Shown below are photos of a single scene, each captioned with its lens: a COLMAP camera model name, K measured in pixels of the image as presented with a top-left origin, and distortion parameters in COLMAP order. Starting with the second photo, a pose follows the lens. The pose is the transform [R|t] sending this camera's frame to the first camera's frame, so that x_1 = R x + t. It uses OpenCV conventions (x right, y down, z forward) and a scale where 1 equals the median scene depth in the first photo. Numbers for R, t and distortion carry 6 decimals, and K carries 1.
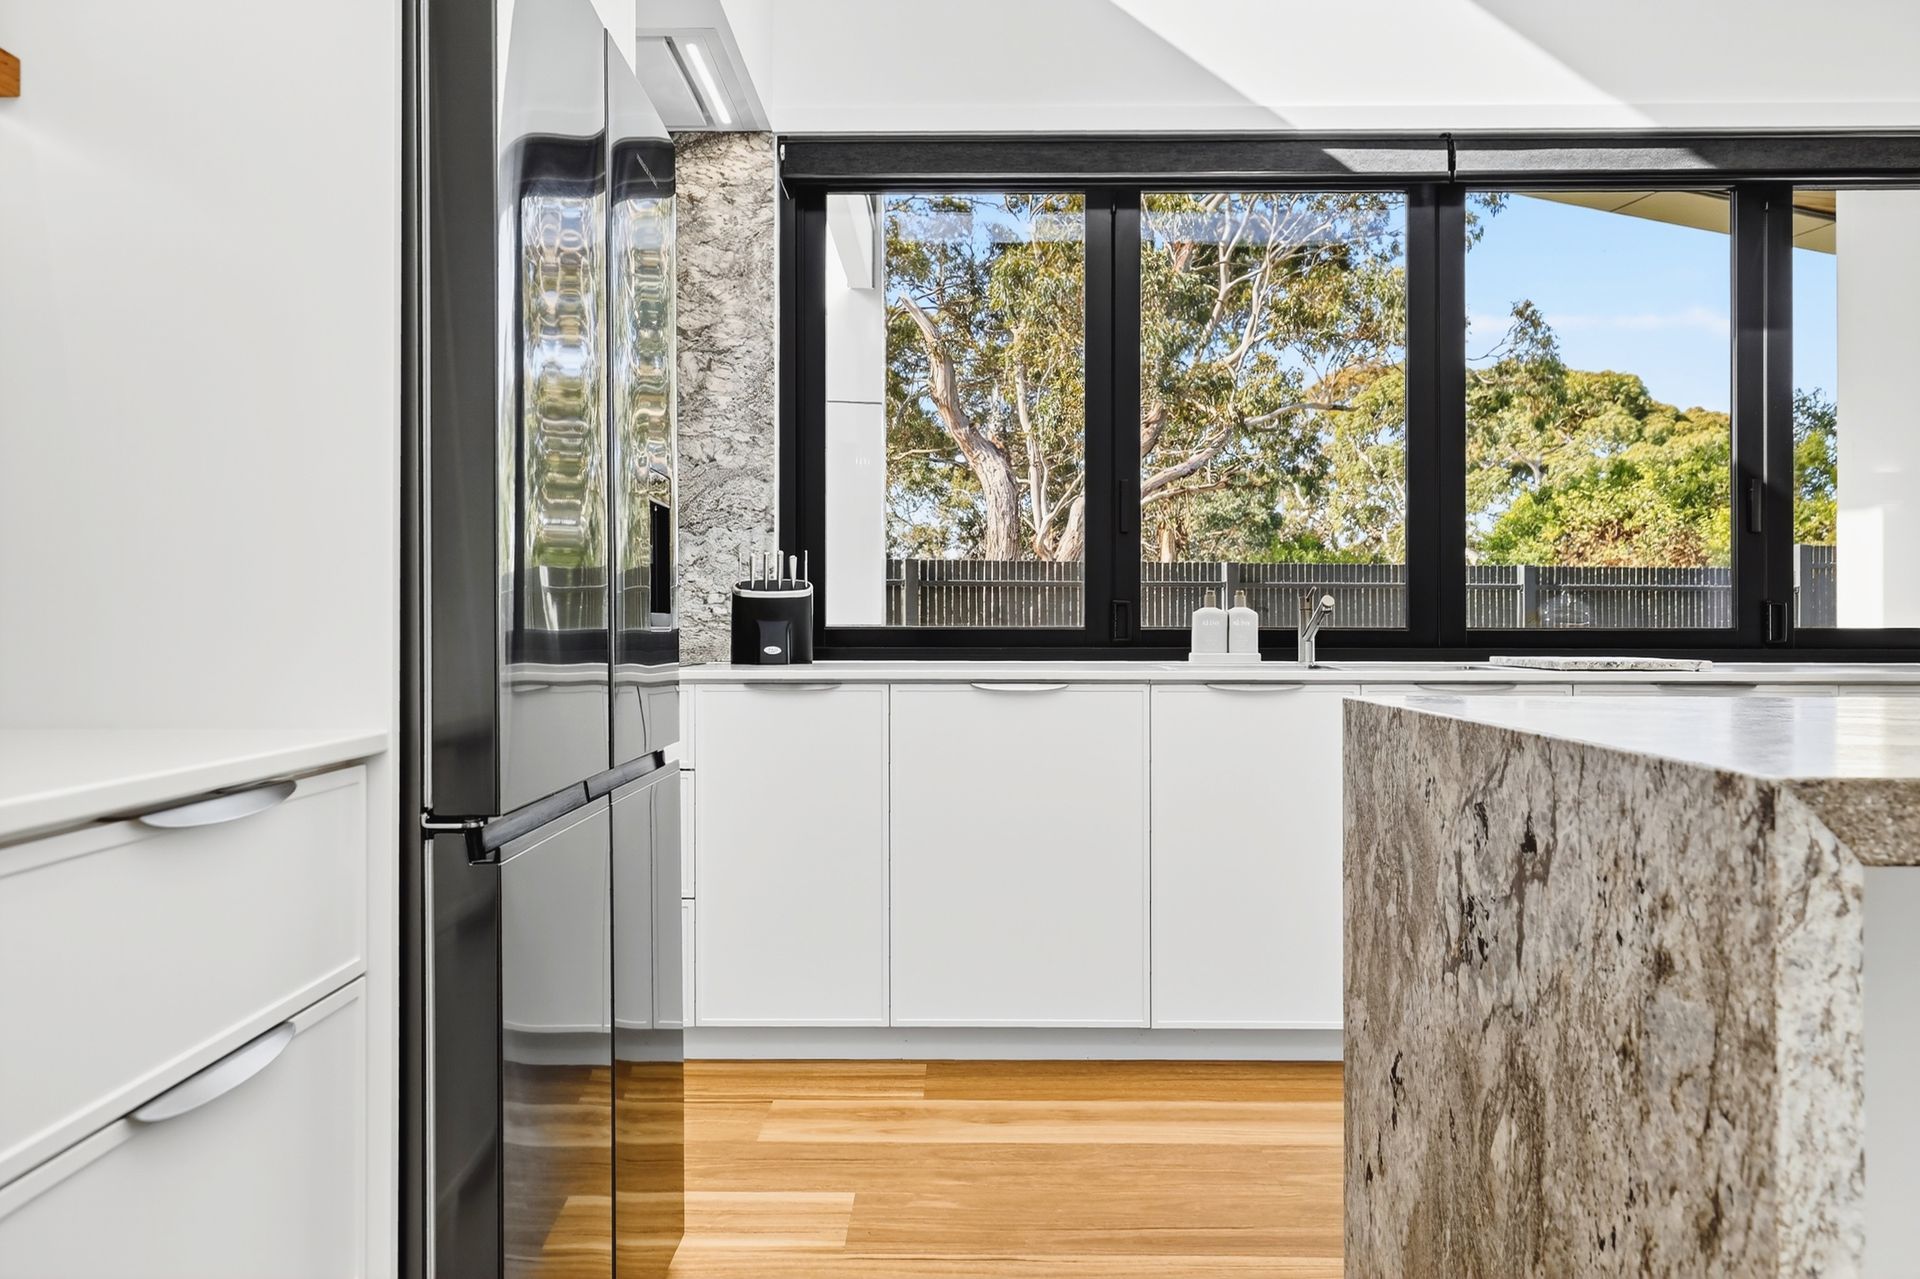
lens RADIAL K [[1424.4, 0, 955.7], [0, 1424.4, 615.8], [0, 0, 1]] dist [0.003397, 0.014612]
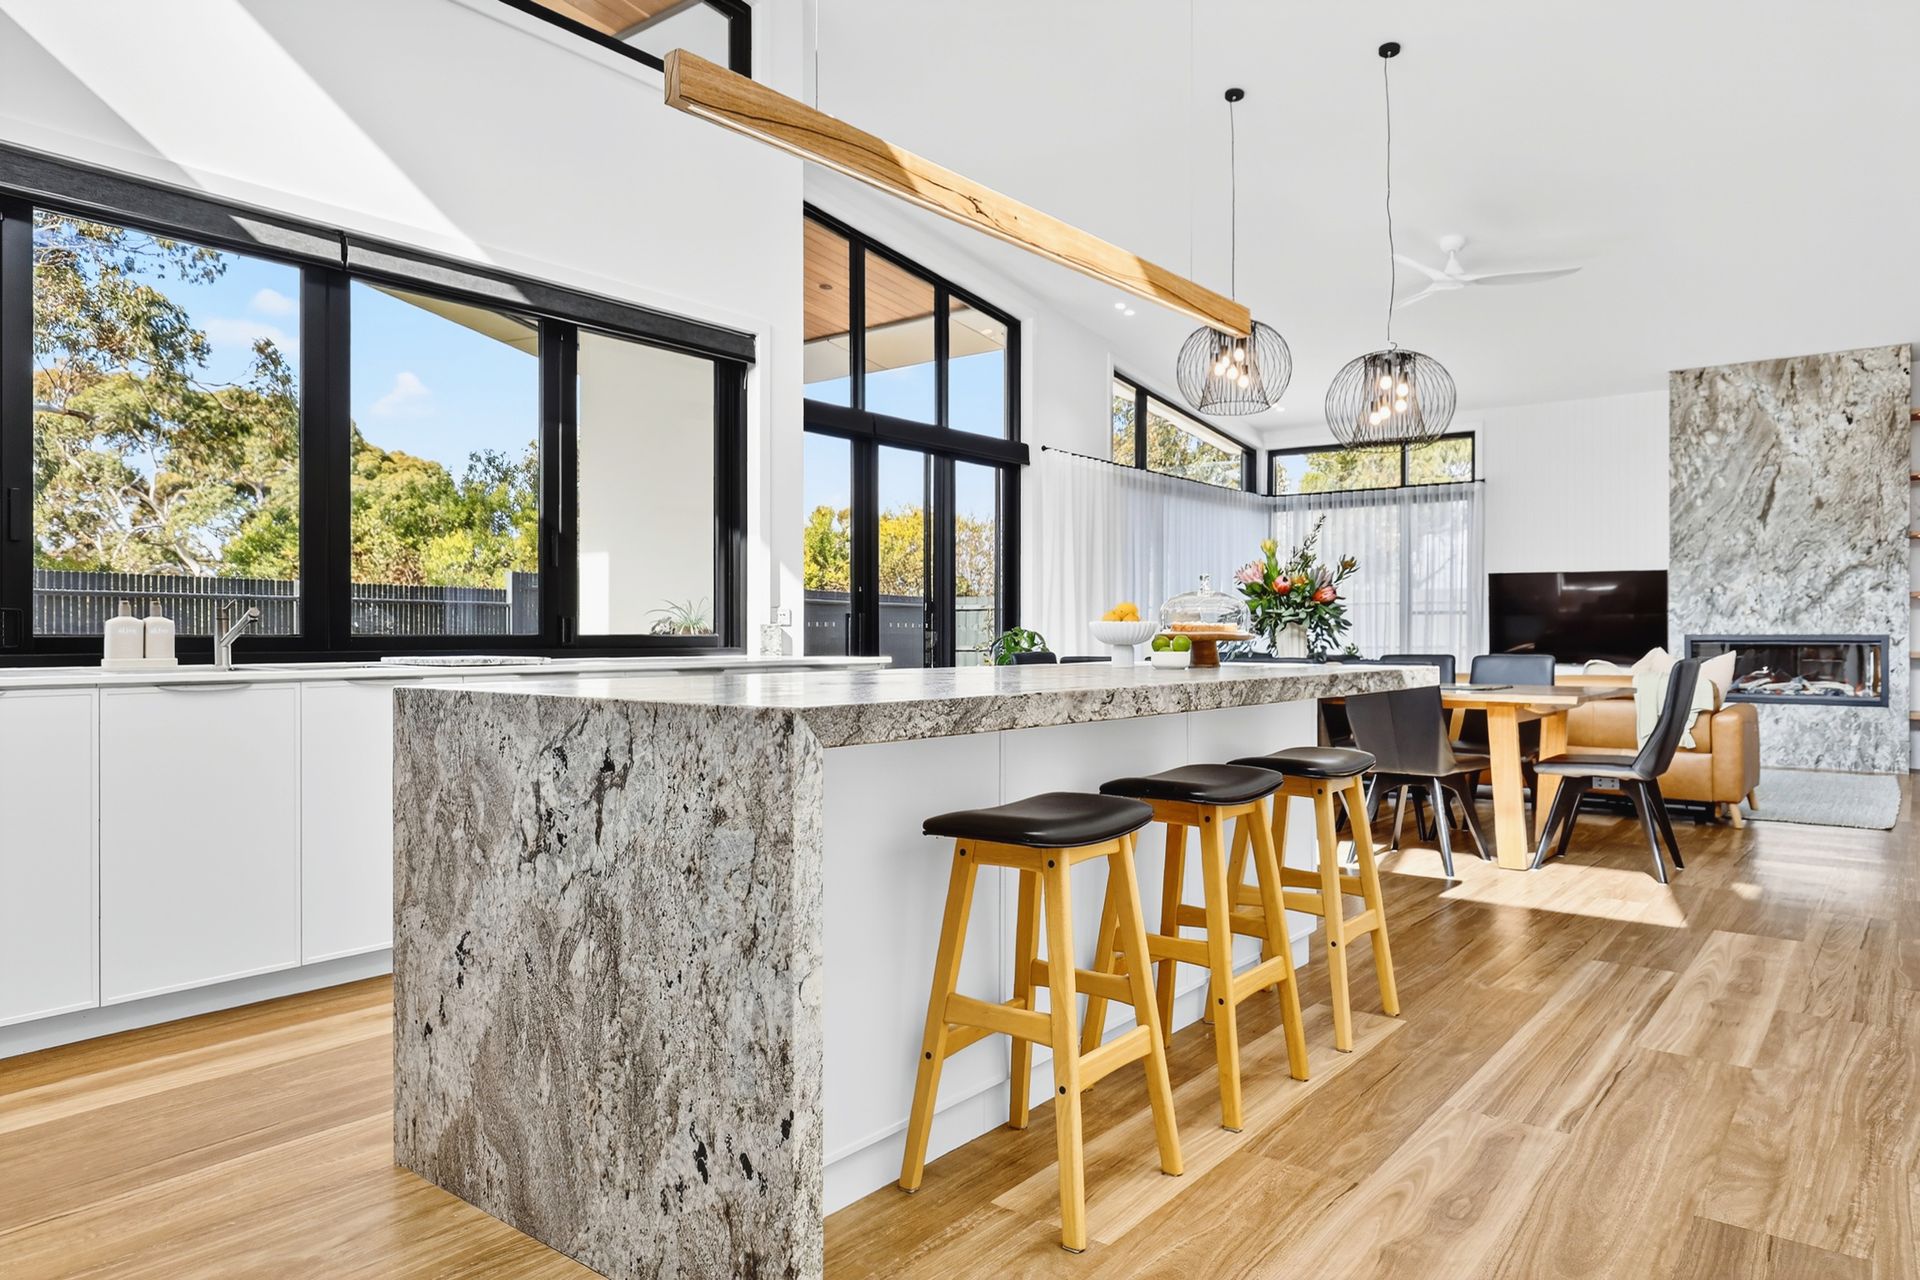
lens RADIAL K [[1232.5, 0, 947.4], [0, 1232.5, 641.6], [0, 0, 1]] dist [-0.003750, -0.000716]
pose [[0.618817, -0.004615, 0.785522, -0.405459], [-0.006148, 0.999924, 0.010717, -0.001165], [-0.785511, -0.011461, 0.618741, -0.156520]]
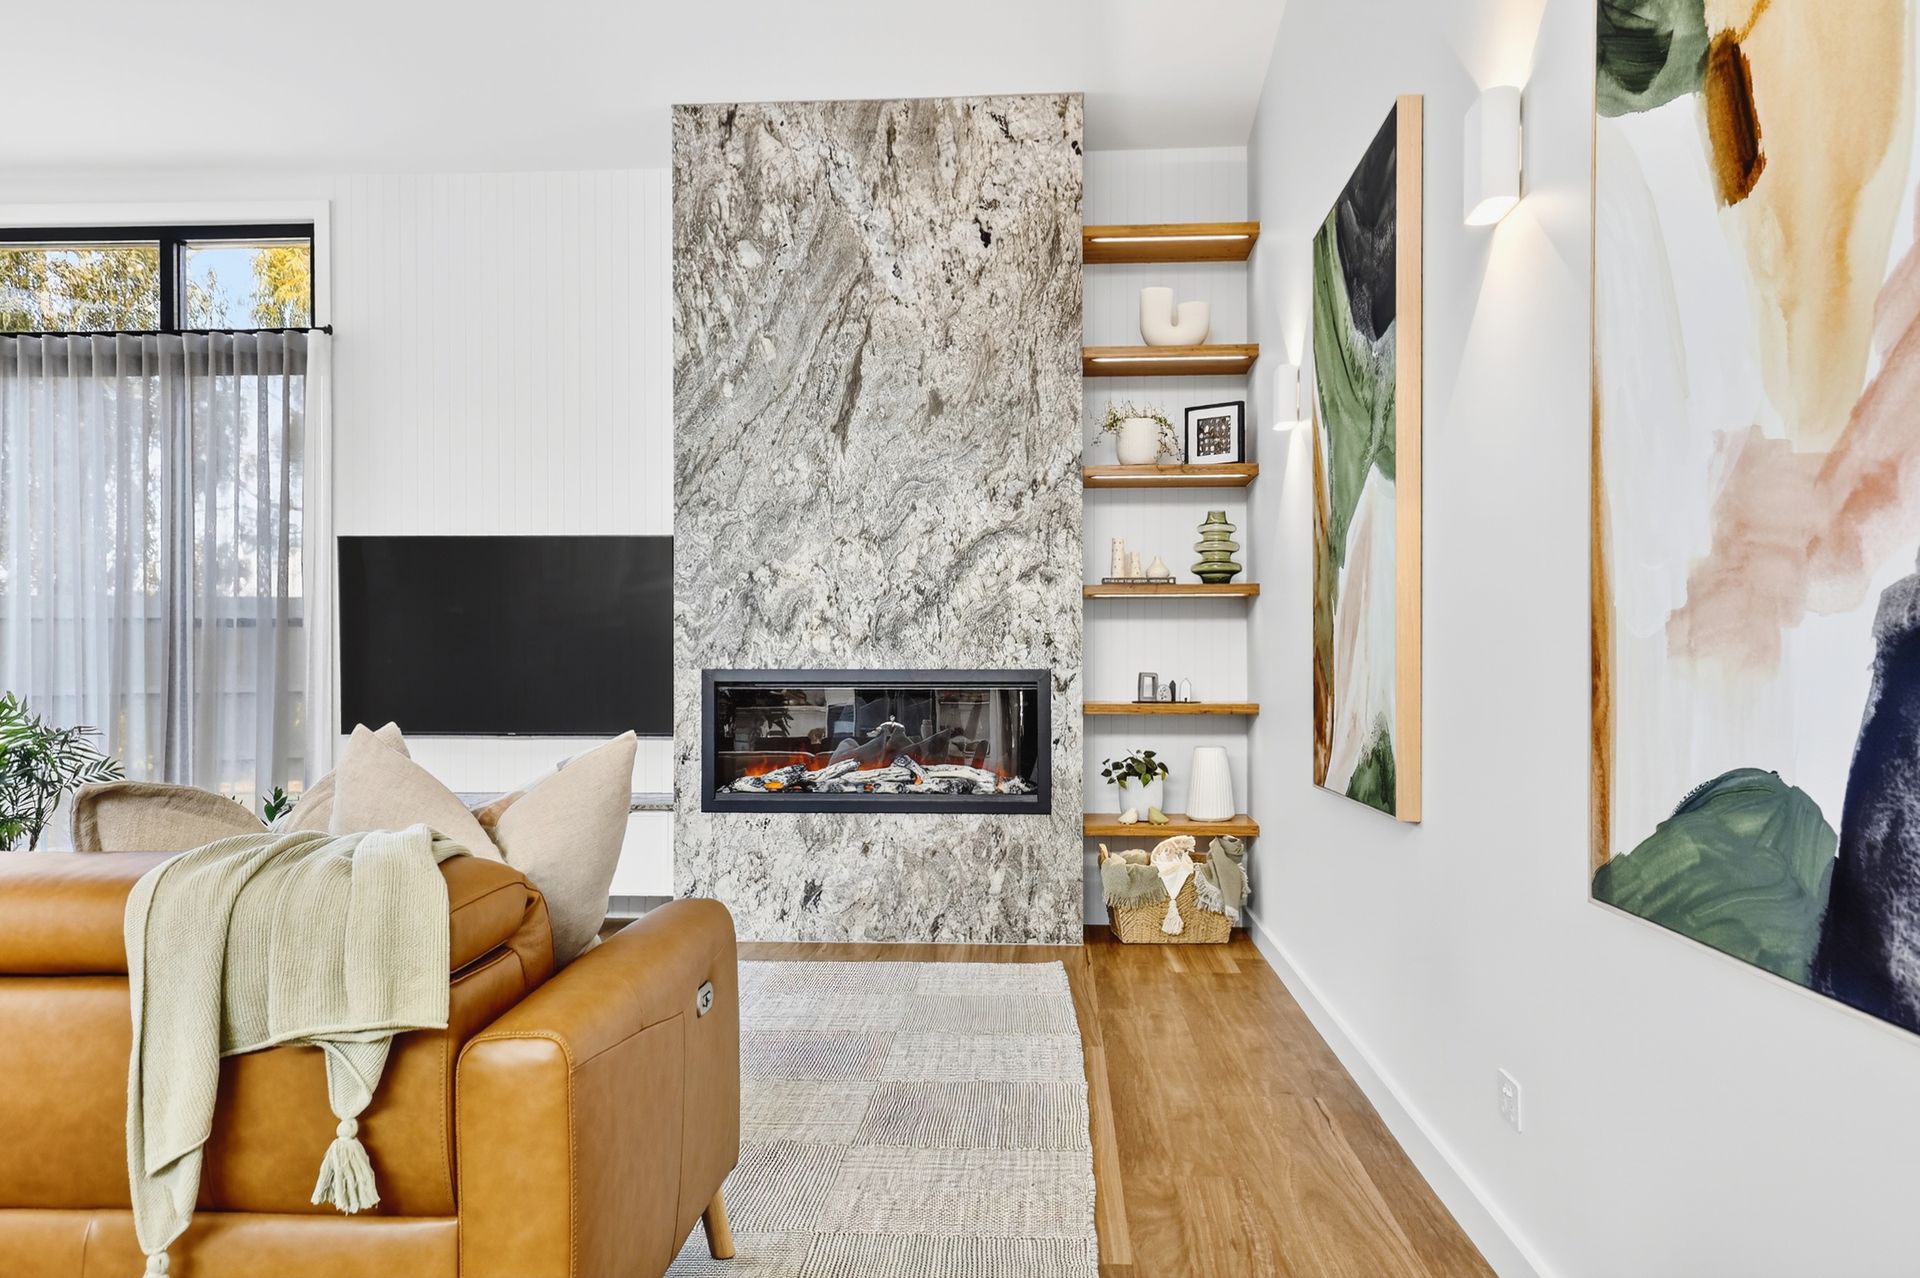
lens RADIAL K [[1494.2, 0, 949.5], [0, 1494.2, 659.3], [0, 0, 1]] dist [0.046137, -0.016496]
pose [[0.065142, 0.006601, 0.997854, 3.305603], [-0.008160, 0.999948, -0.006082, -0.000030], [-0.997843, -0.007746, 0.065192, -0.050079]]
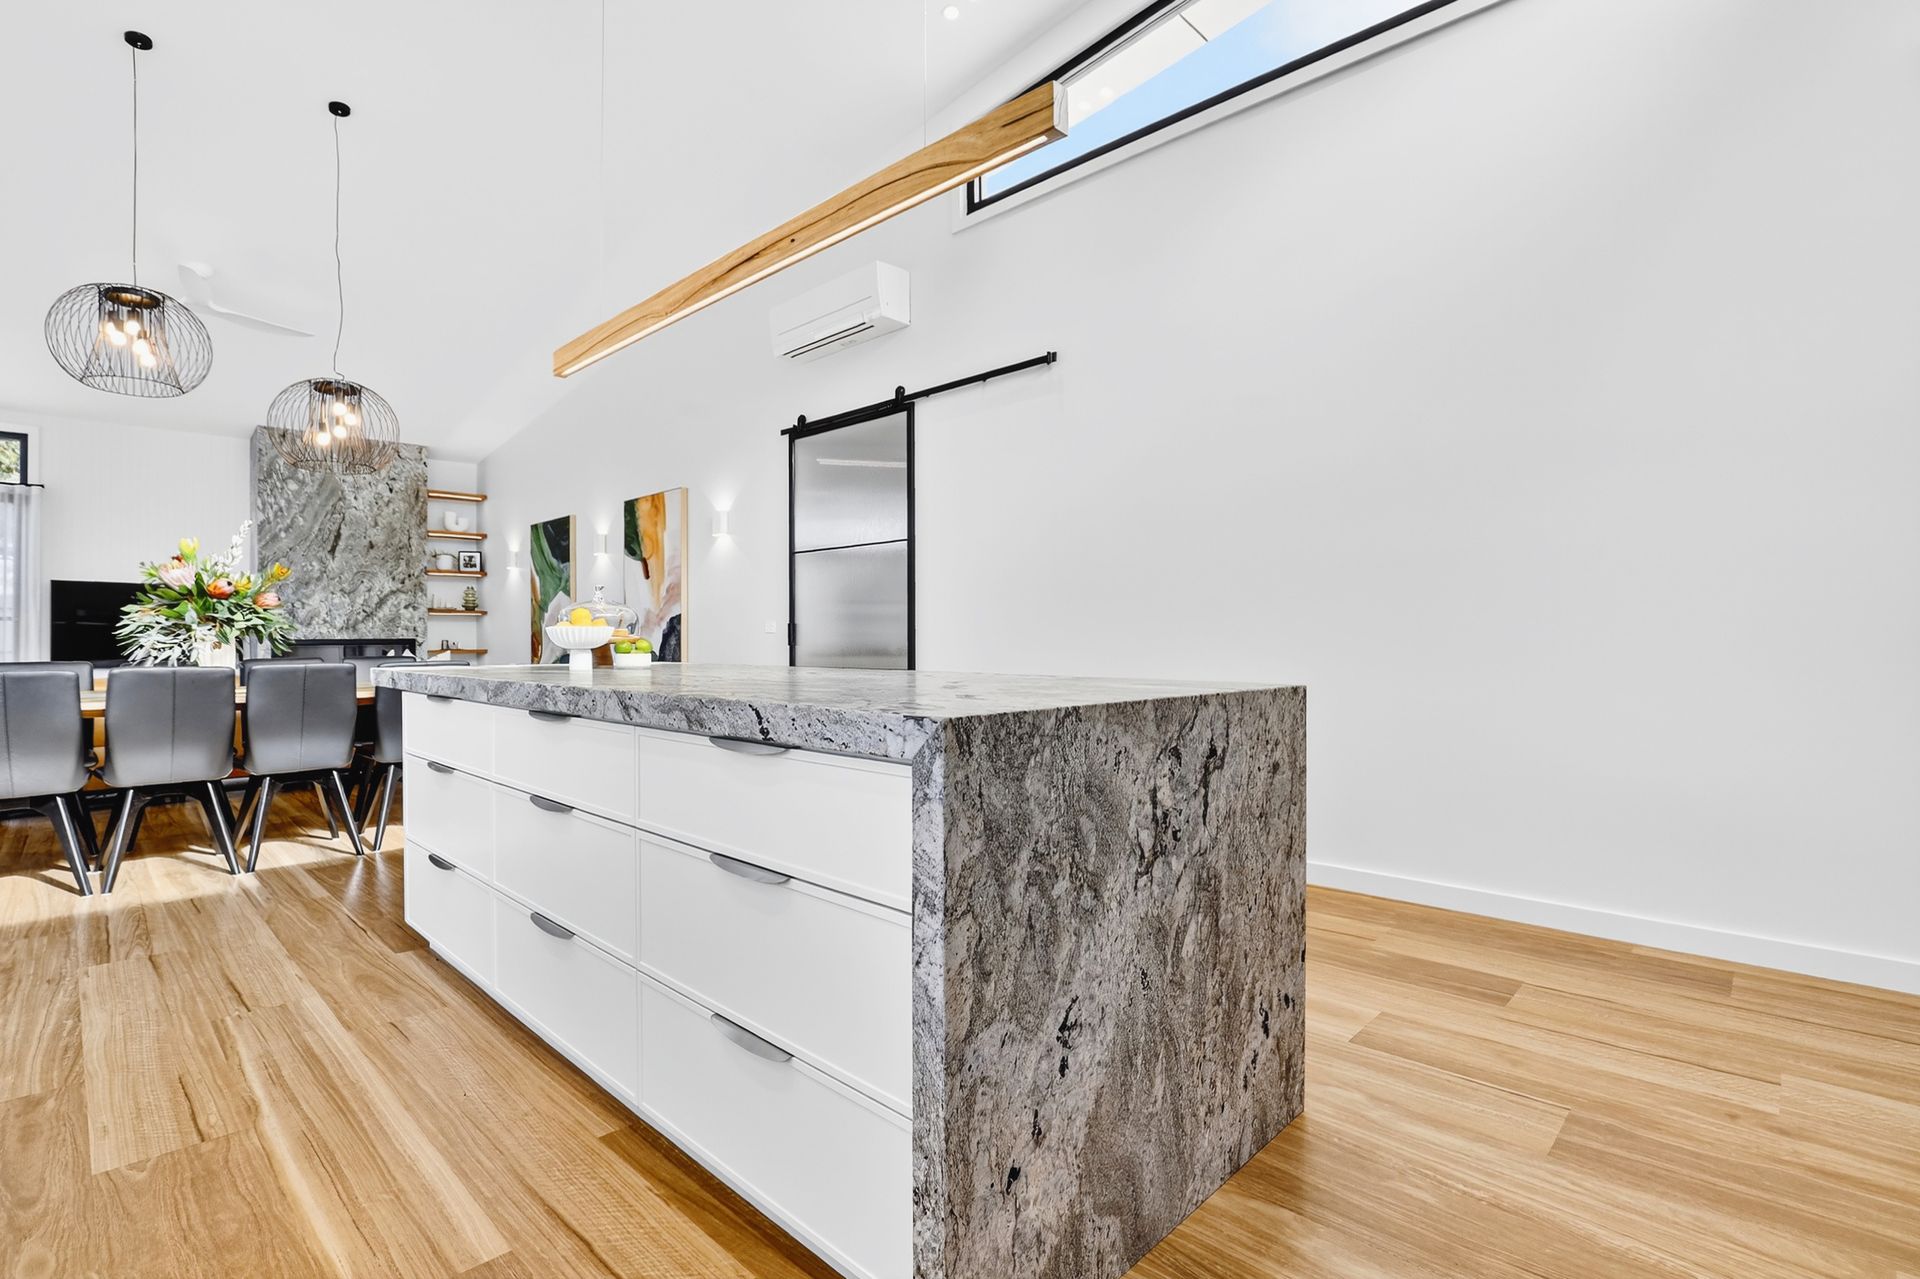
lens RADIAL K [[900.7, 0, 952.9], [0, 900.7, 633.9], [0, 0, 1]] dist [-0.036181, 0.004334]
pose [[-0.720685, 0.004633, 0.693247, -0.146742], [-0.001312, 0.999967, -0.008047, 0.011862], [-0.693261, -0.006709, -0.720655, 1.806724]]
